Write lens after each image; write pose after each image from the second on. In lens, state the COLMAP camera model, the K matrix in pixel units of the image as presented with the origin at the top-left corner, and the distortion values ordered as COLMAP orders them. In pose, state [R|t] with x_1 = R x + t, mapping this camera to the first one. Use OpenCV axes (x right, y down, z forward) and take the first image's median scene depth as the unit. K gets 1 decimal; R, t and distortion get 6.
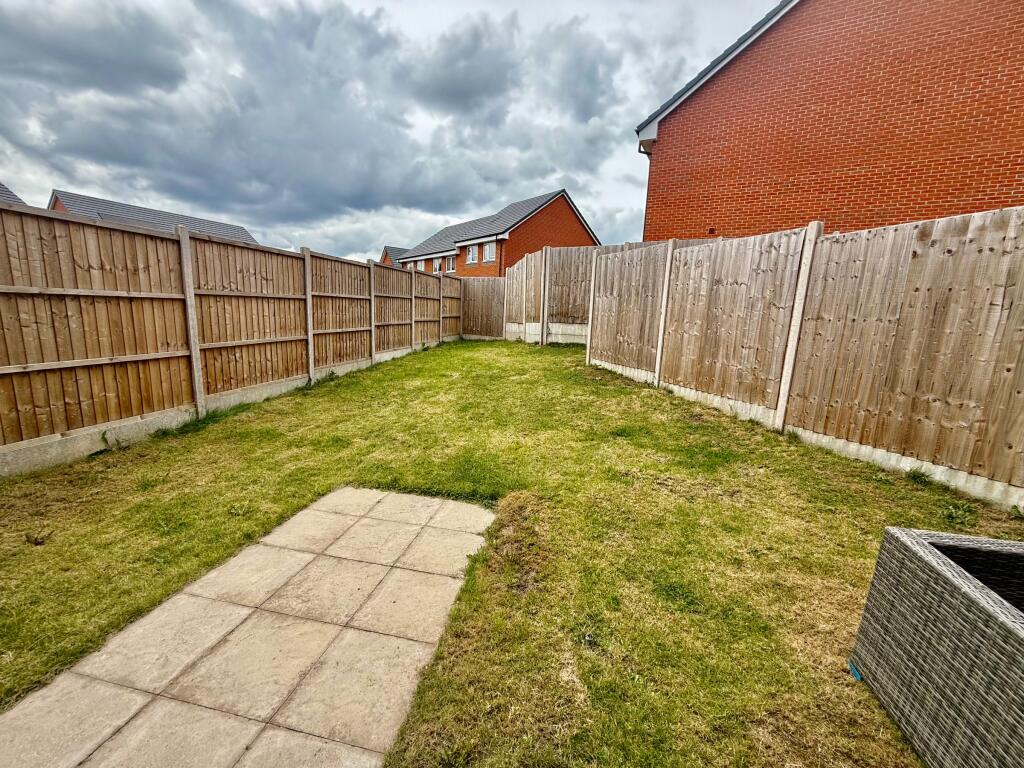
lens RADIAL K [[412.1, 0, 505.9], [0, 412.1, 384.9], [0, 0, 1]] dist [0.000775, 0.000325]
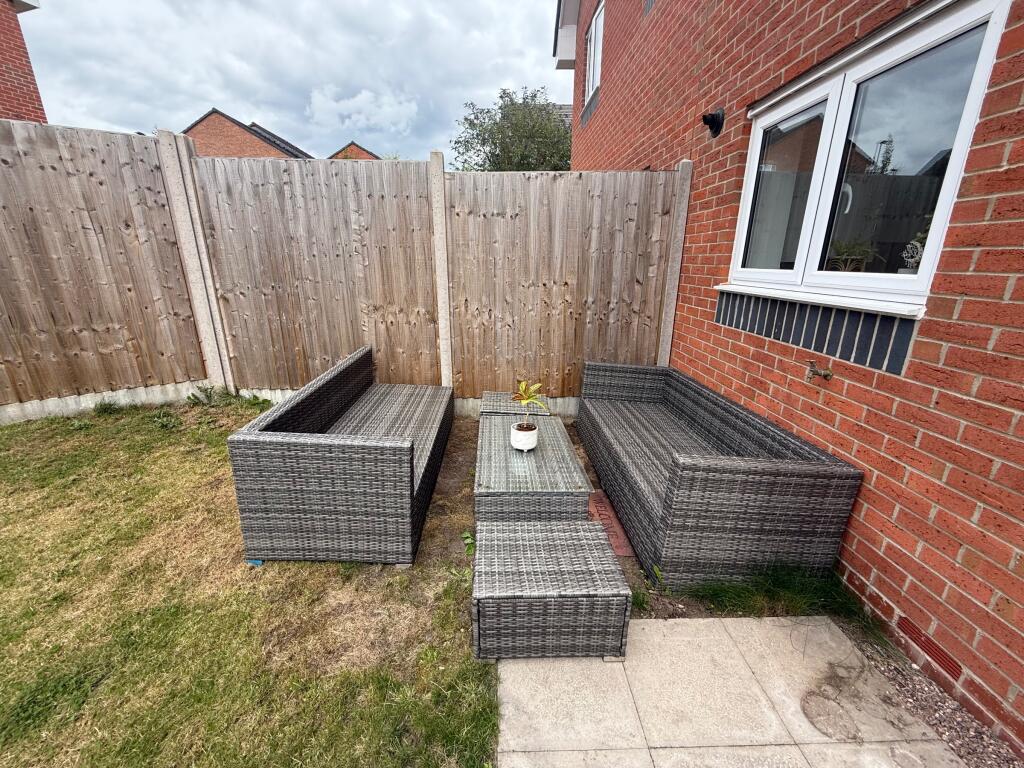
lens RADIAL K [[412.1, 0, 510.7], [0, 412.1, 384.1], [0, 0, 1]] dist [0.000775, 0.000325]
pose [[-0.237331, -0.322704, 0.916262, -0.144284], [0.157236, 0.918012, 0.364048, -0.046951], [-0.958619, 0.230469, -0.167132, 0.255657]]
